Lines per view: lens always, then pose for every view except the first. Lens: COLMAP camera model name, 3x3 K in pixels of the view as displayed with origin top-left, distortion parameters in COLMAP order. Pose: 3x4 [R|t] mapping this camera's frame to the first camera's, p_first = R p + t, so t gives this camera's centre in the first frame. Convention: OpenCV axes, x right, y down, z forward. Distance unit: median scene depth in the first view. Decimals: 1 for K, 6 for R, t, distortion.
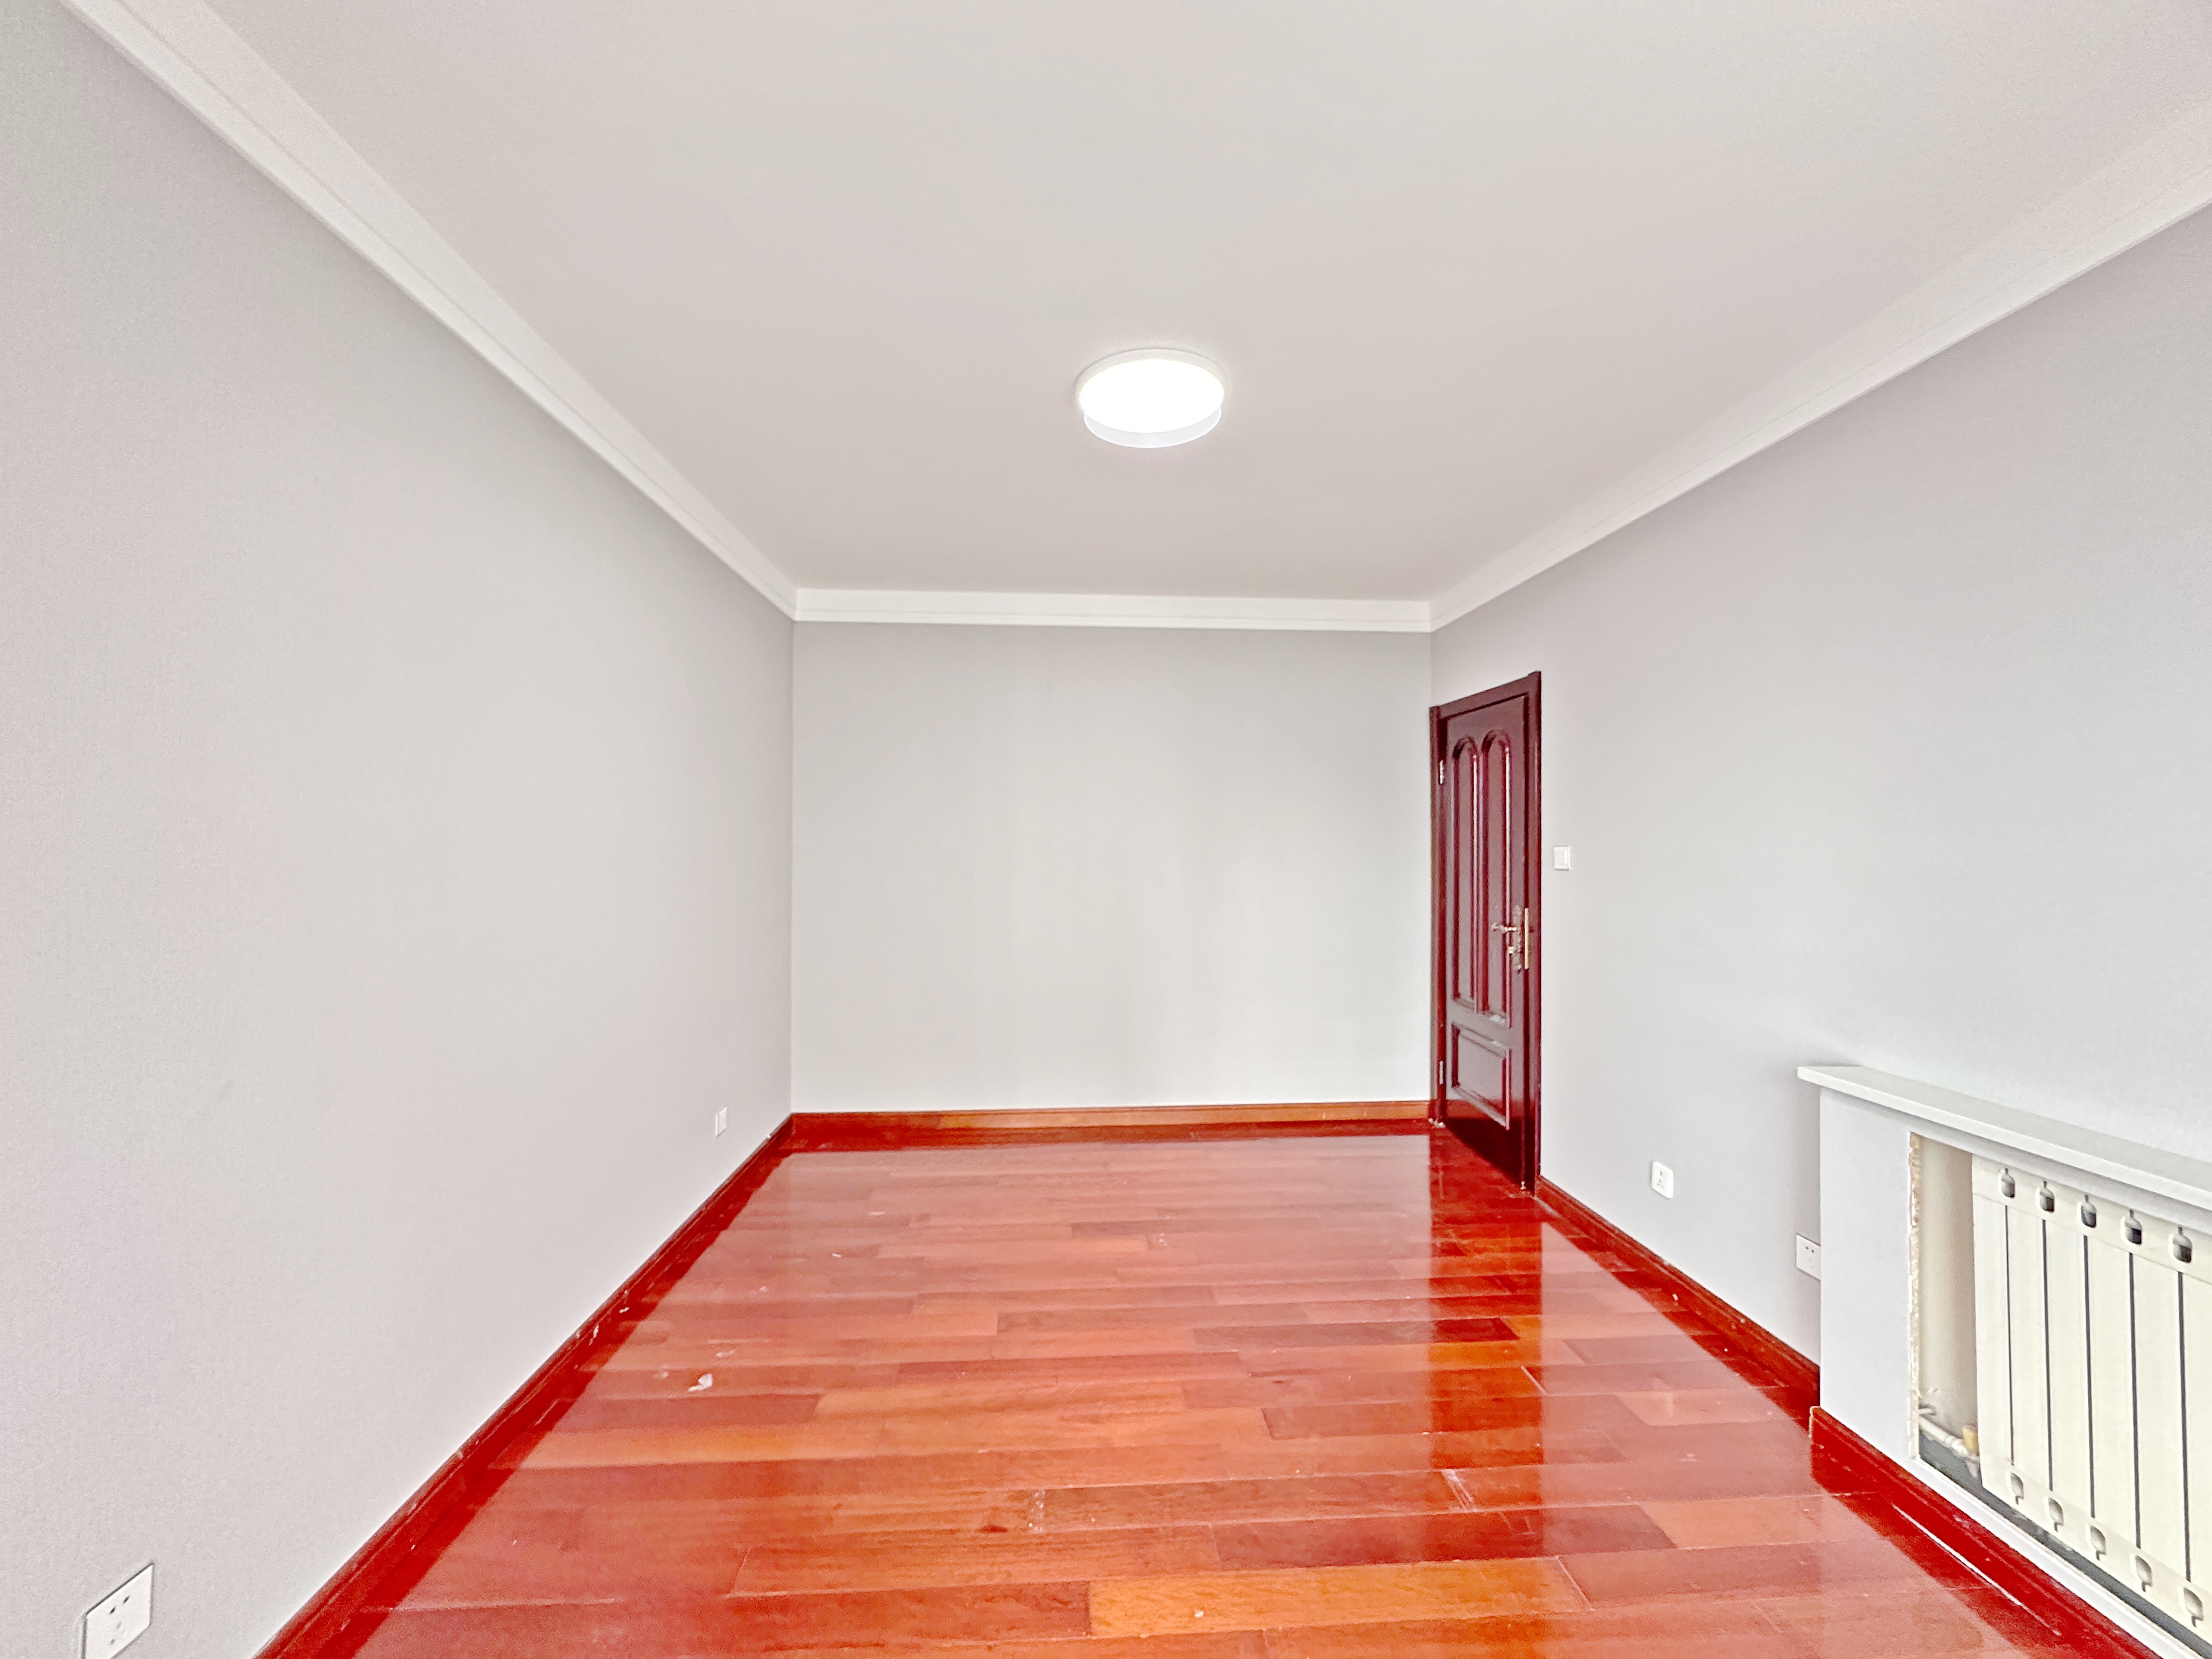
lens RADIAL K [[870.2, 0, 1111.4], [0, 870.2, 834.1], [0, 0, 1]] dist [-0.001163, -0.000001]
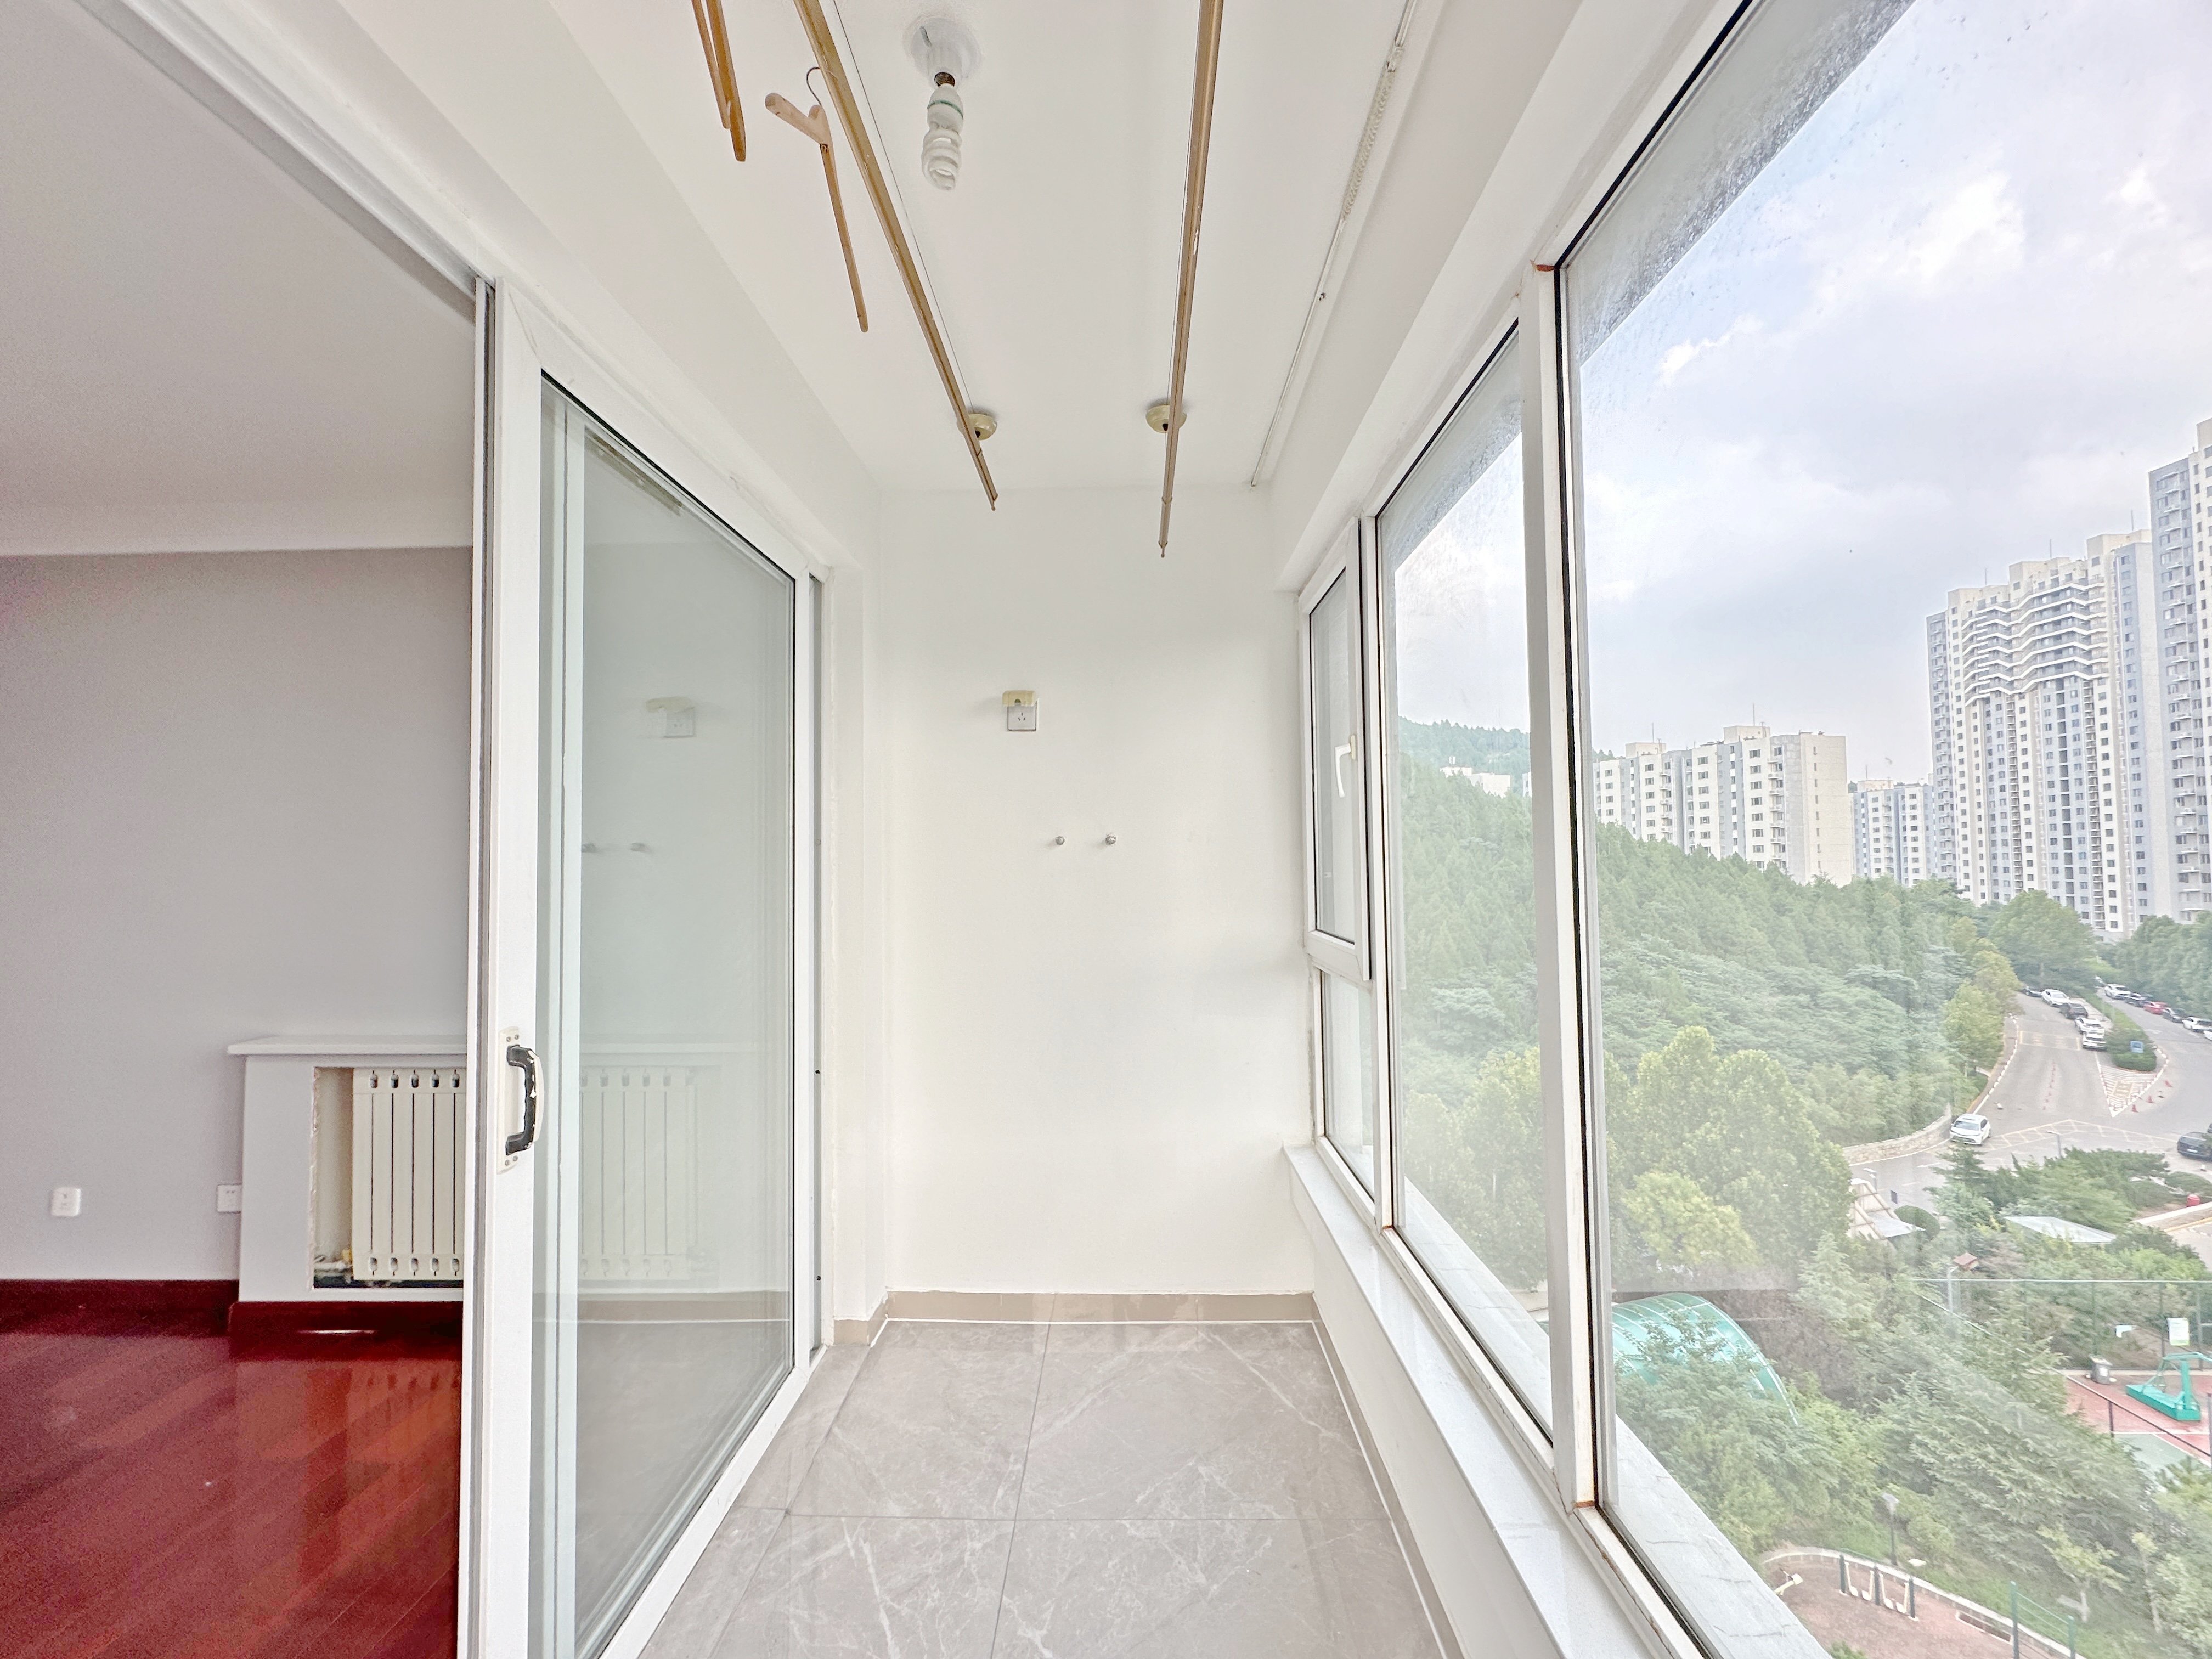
lens RADIAL K [[870.2, 0, 1111.4], [0, 870.2, 834.1], [0, 0, 1]] dist [-0.001163, -0.000001]
pose [[0.089682, 0.028858, 0.995552, -0.432728], [-0.004917, 0.999581, -0.028532, -0.013389], [-0.995958, -0.002336, 0.089787, -0.471980]]
